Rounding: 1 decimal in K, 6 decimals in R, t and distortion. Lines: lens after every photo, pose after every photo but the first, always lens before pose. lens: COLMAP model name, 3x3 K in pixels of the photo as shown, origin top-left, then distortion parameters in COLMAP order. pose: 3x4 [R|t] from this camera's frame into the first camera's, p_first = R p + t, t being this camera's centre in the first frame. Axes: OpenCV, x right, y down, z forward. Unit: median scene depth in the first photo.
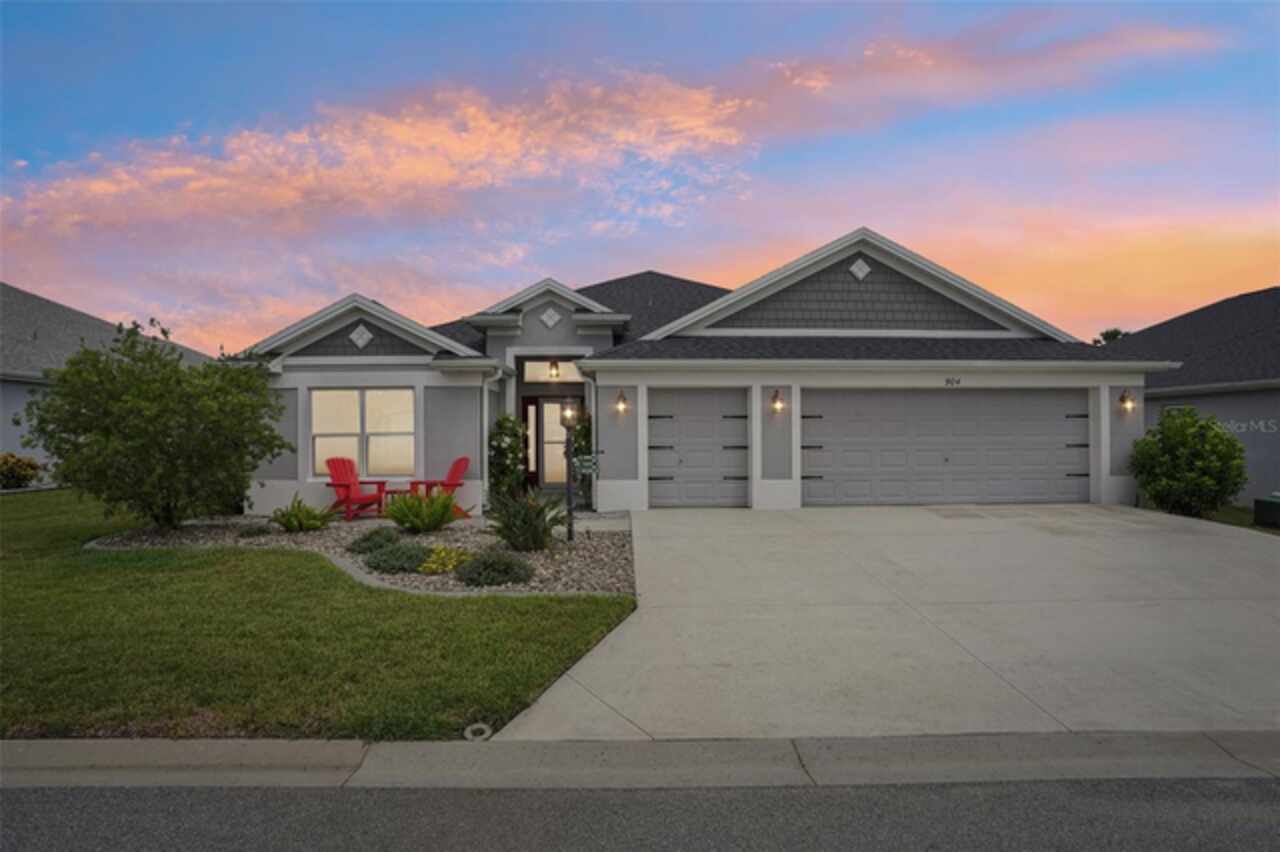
lens RADIAL K [[660.1, 0, 639.6], [0, 660.1, 435.0], [0, 0, 1]] dist [-0.040620, -0.000232]
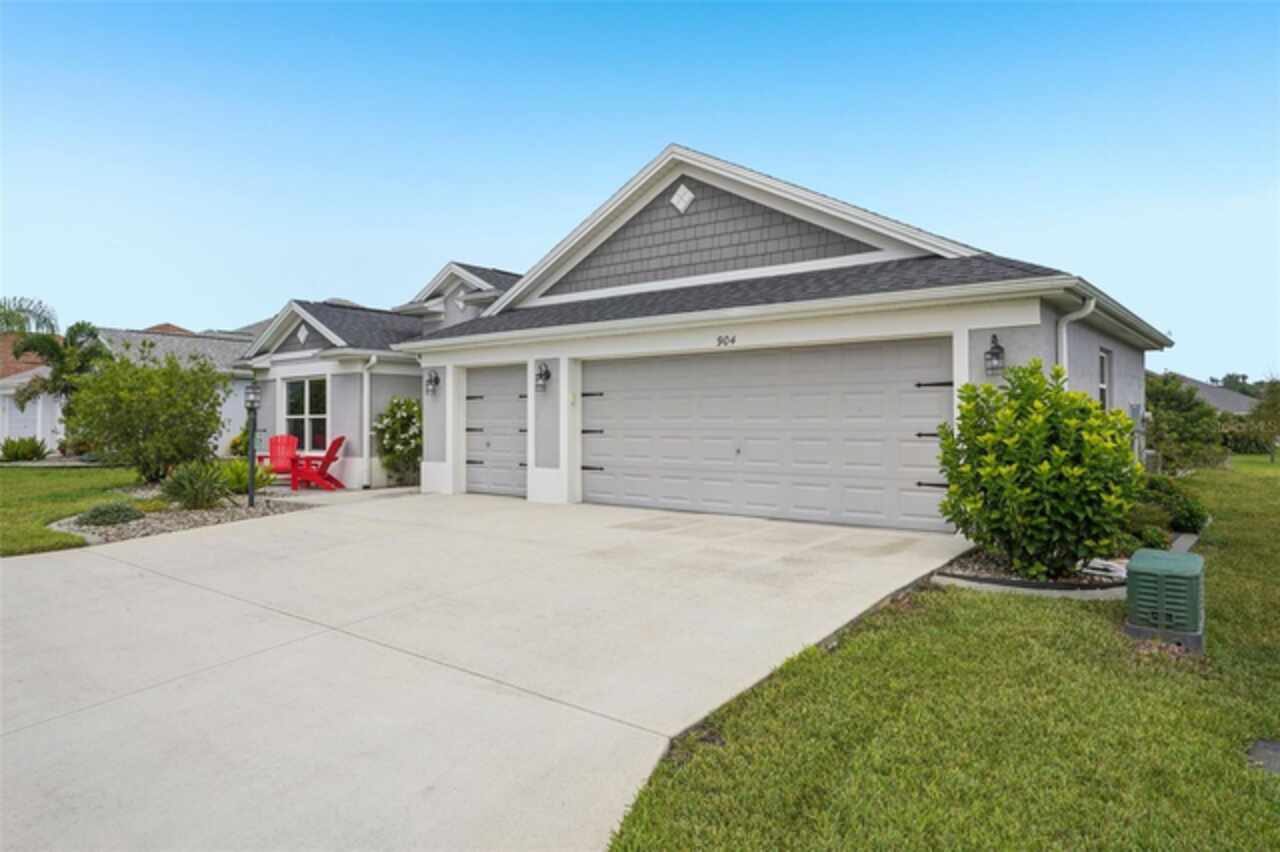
lens RADIAL K [[787.3, 0, 640.6], [0, 787.3, 417.2], [0, 0, 1]] dist [0.002980, 0.000044]
pose [[0.765777, -0.000050, -0.643107, 0.888467], [0.000767, 0.999999, 0.000835, 0.000064], [0.643106, -0.001133, 0.765776, 0.269269]]
